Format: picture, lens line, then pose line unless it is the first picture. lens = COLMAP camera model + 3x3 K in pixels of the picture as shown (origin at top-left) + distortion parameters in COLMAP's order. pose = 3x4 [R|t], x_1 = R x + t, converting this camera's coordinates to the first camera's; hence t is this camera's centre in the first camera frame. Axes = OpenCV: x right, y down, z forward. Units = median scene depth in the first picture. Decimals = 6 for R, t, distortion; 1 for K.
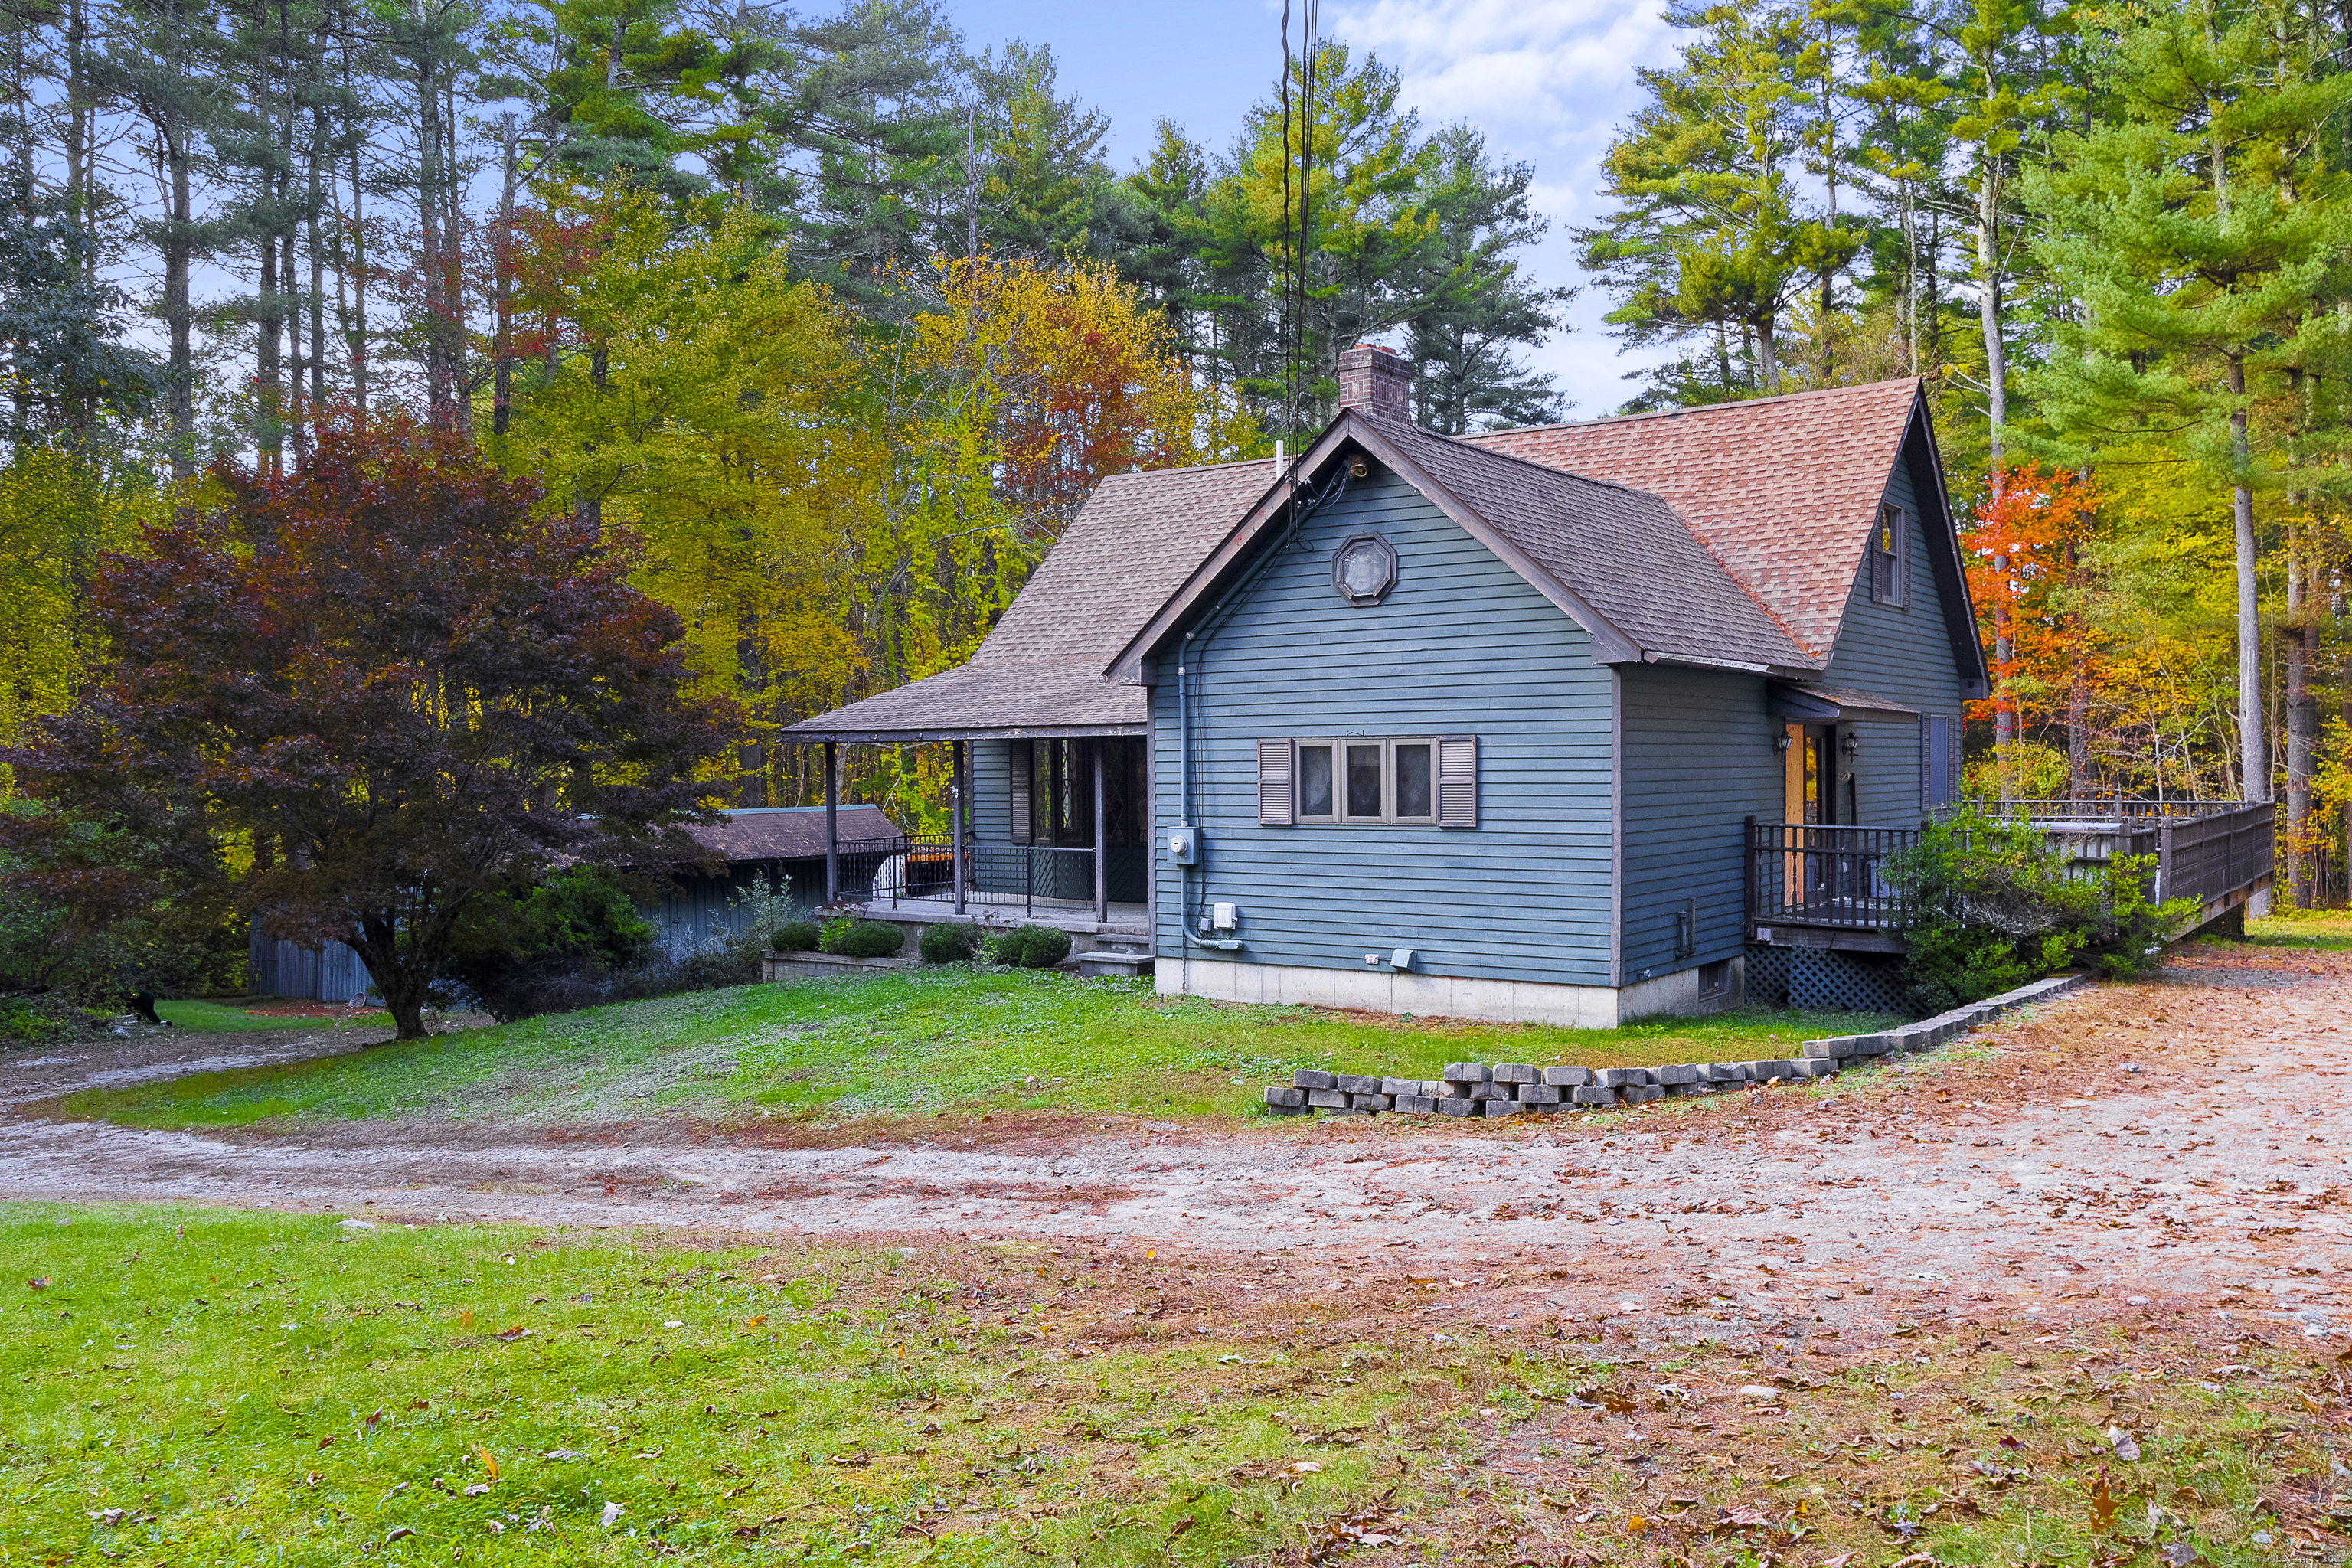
lens RADIAL K [[1925.7, 0, 1098.2], [0, 1925.7, 827.1], [0, 0, 1]] dist [-0.005384, 0.002322]
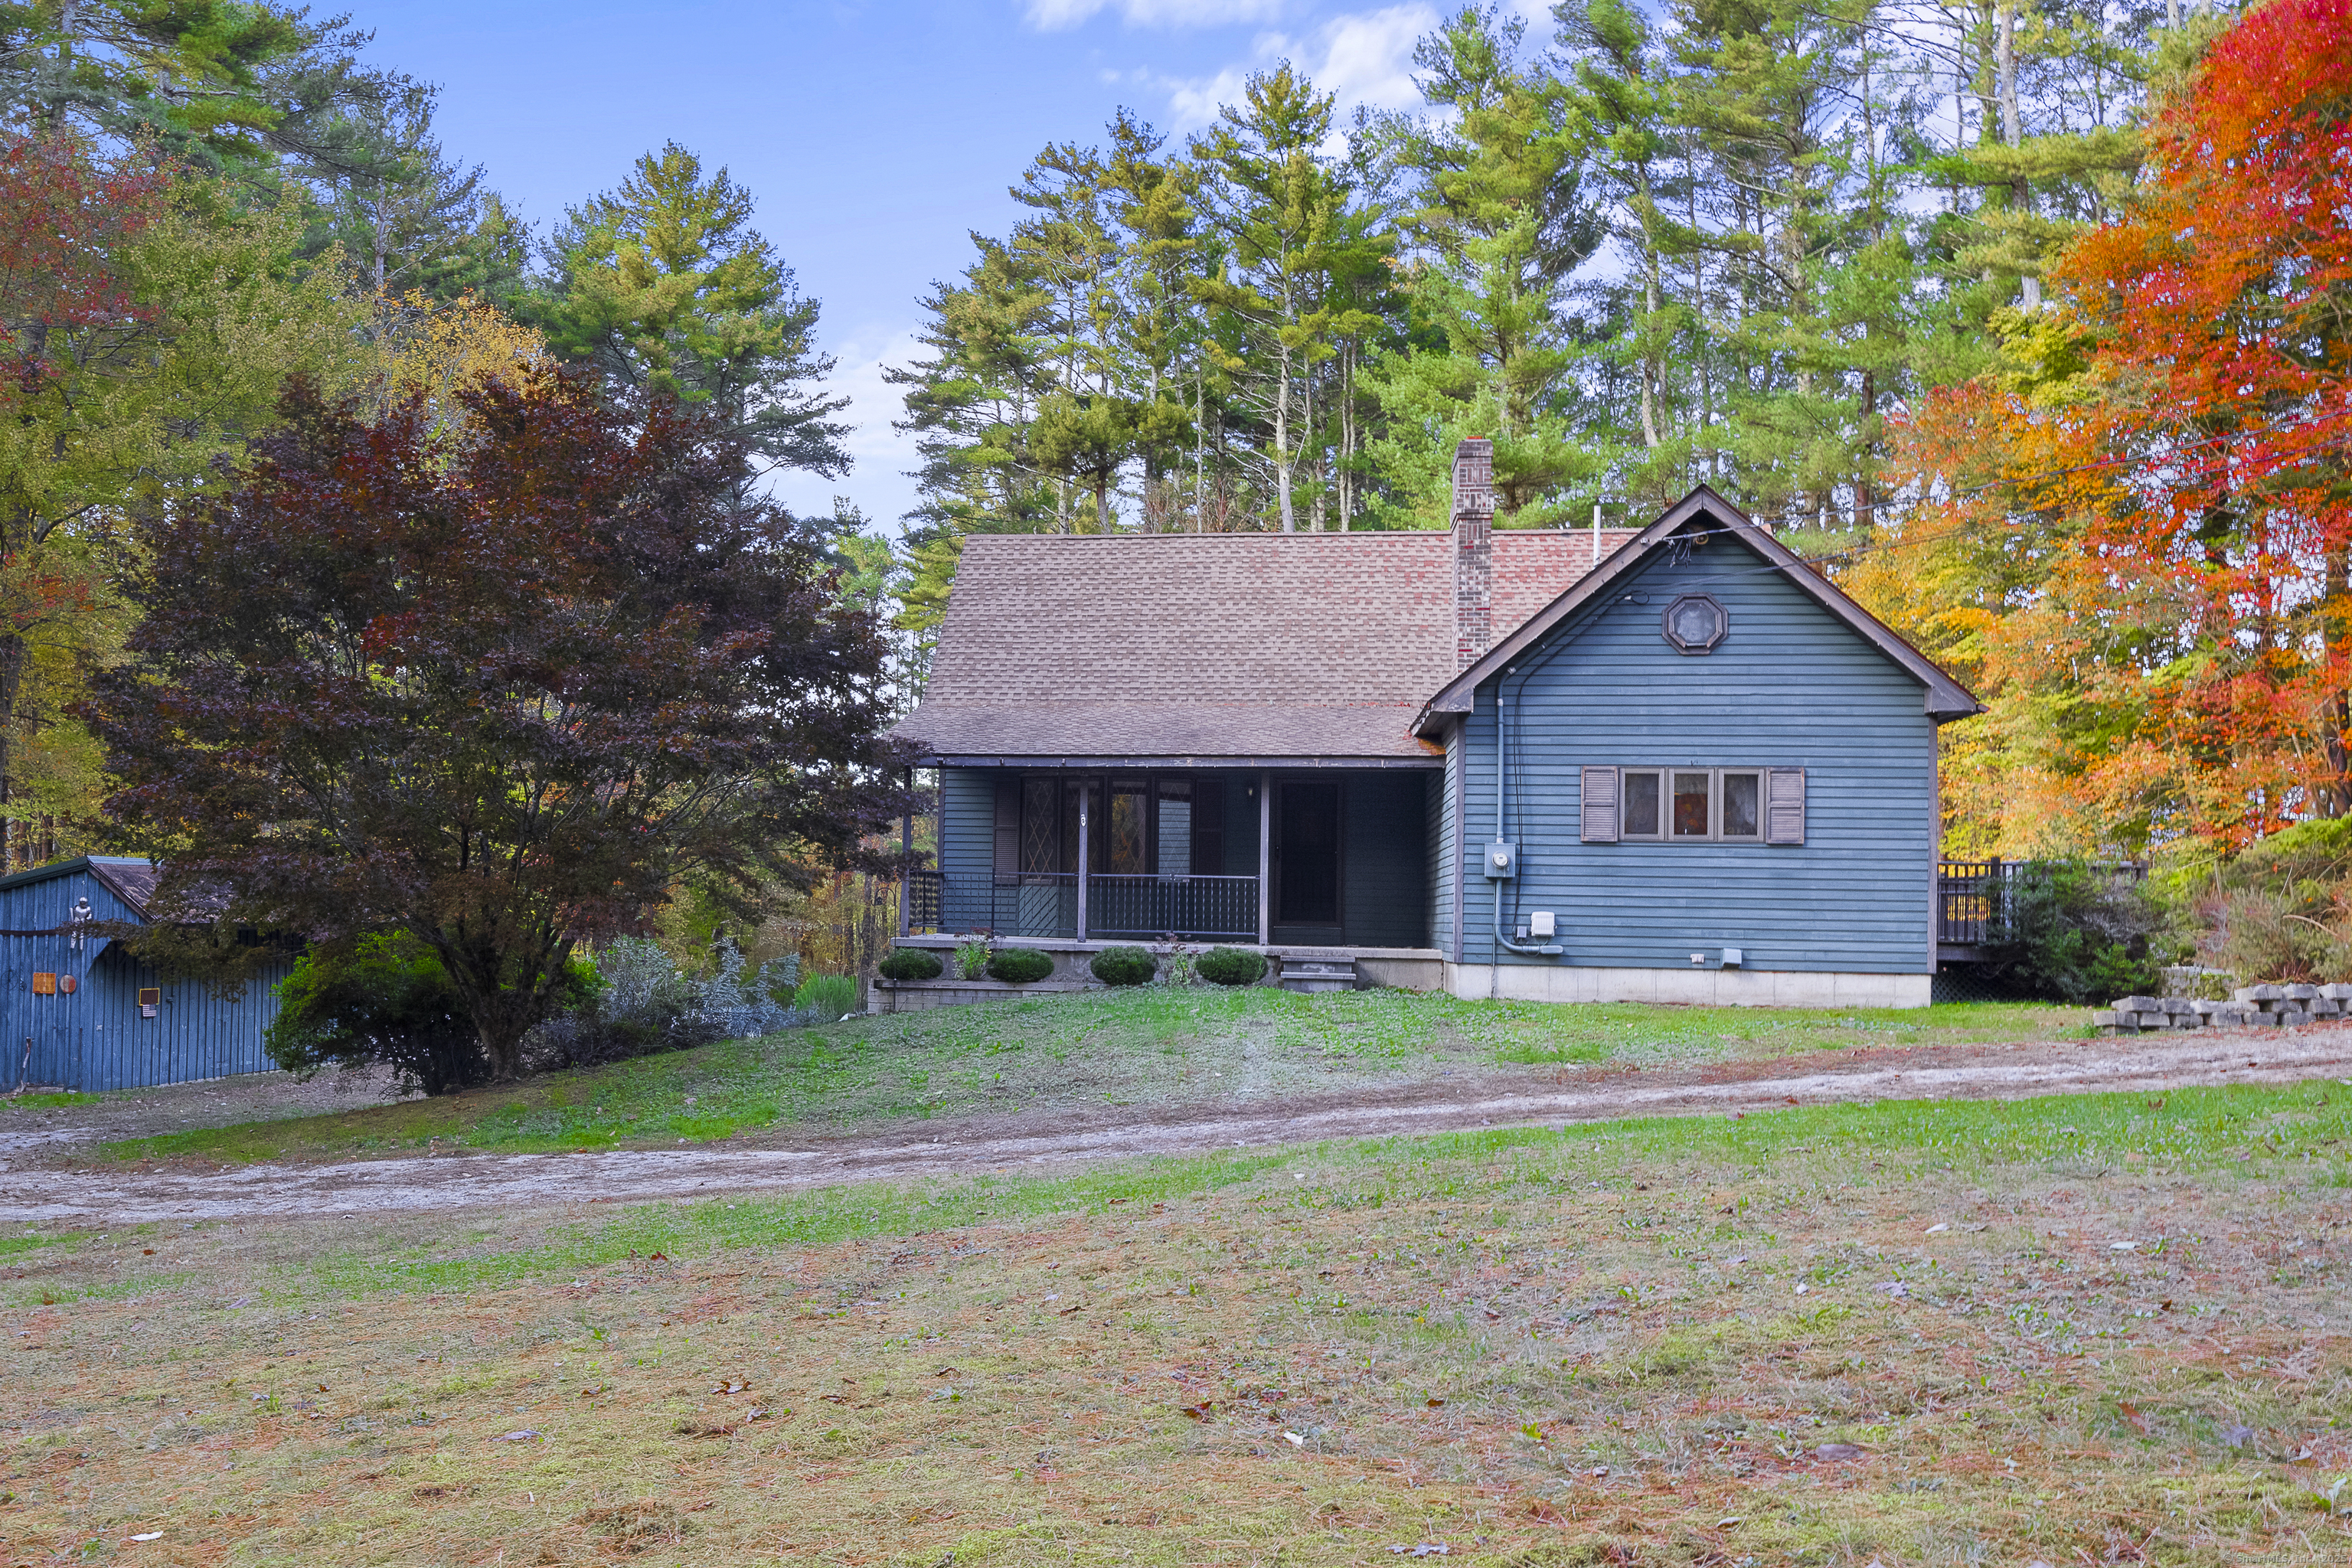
lens RADIAL K [[1925.7, 0, 1098.2], [0, 1925.7, 827.1], [0, 0, 1]] dist [-0.005384, 0.002322]
pose [[0.876306, 0.043505, 0.479786, -0.691091], [-0.010121, 0.997357, -0.071950, 0.072617], [-0.481648, 0.058194, 0.874430, 0.150807]]
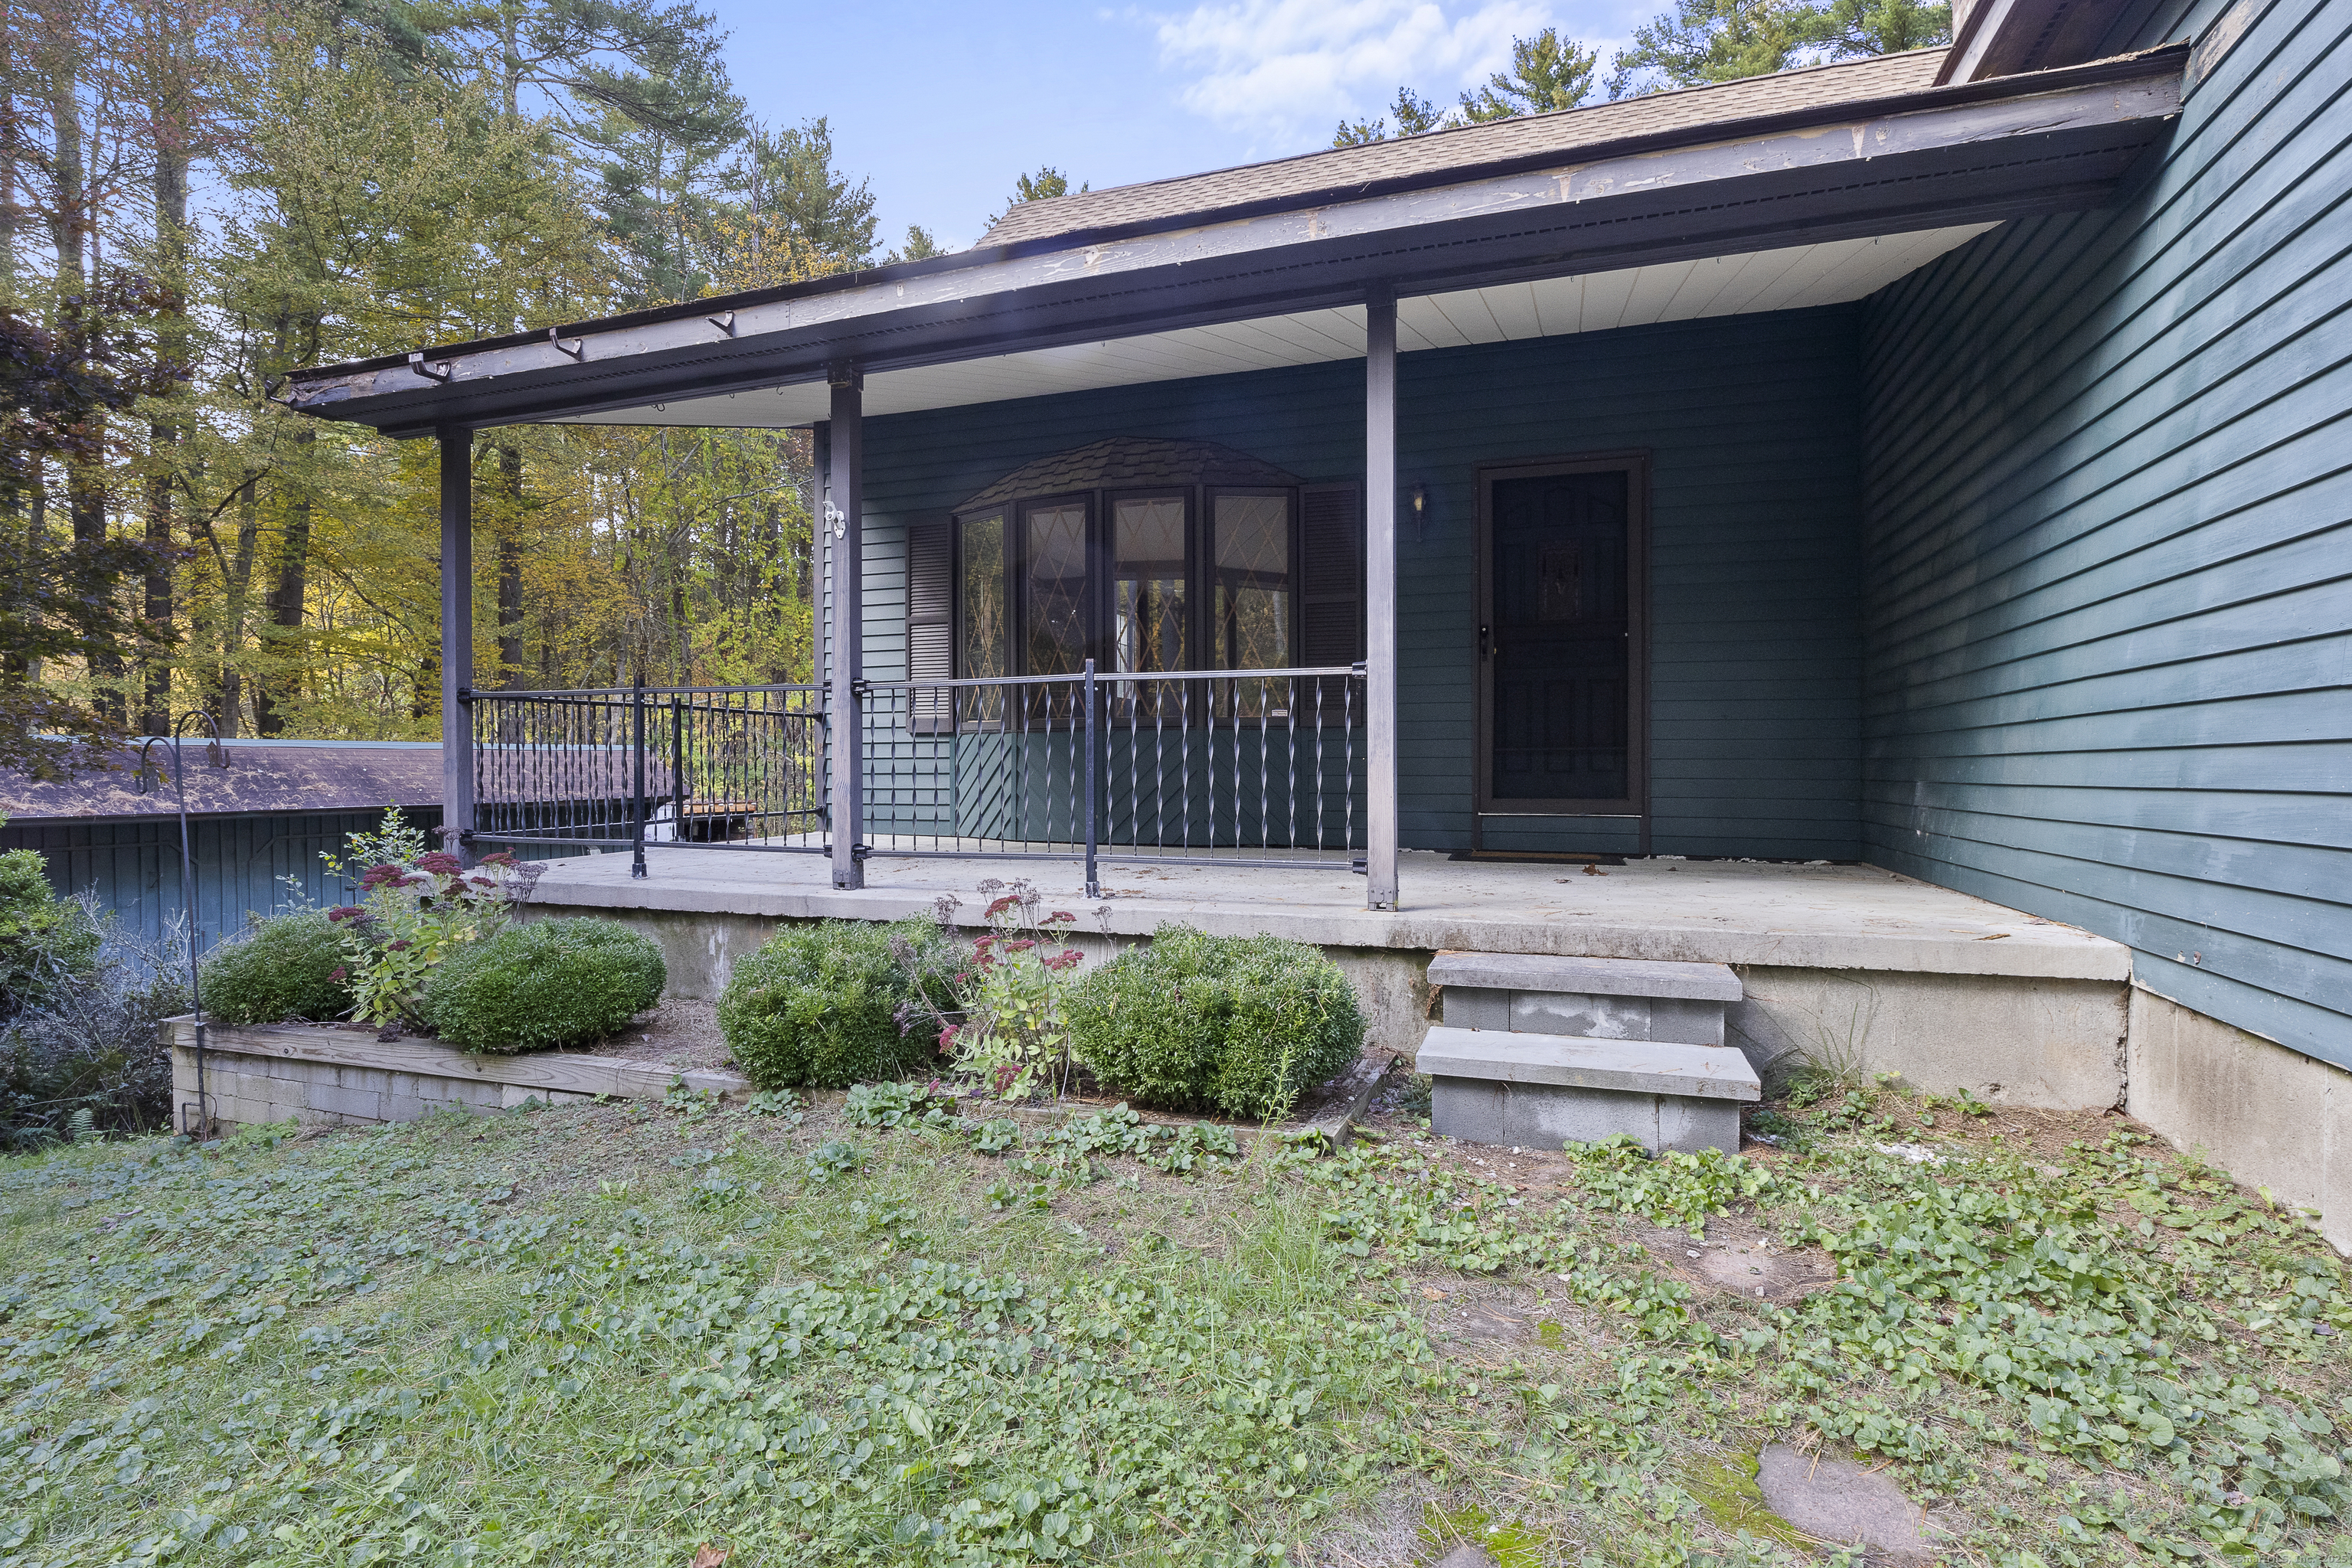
lens RADIAL K [[1212.4, 0, 1188.0], [0, 1212.4, 758.0], [0, 0, 1]] dist [0.000641, -0.000331]
pose [[0.957111, 0.009606, 0.289562, -0.096665], [0.001463, 0.999277, -0.037986, 0.038673], [-0.289718, 0.036781, 0.956405, 0.986769]]
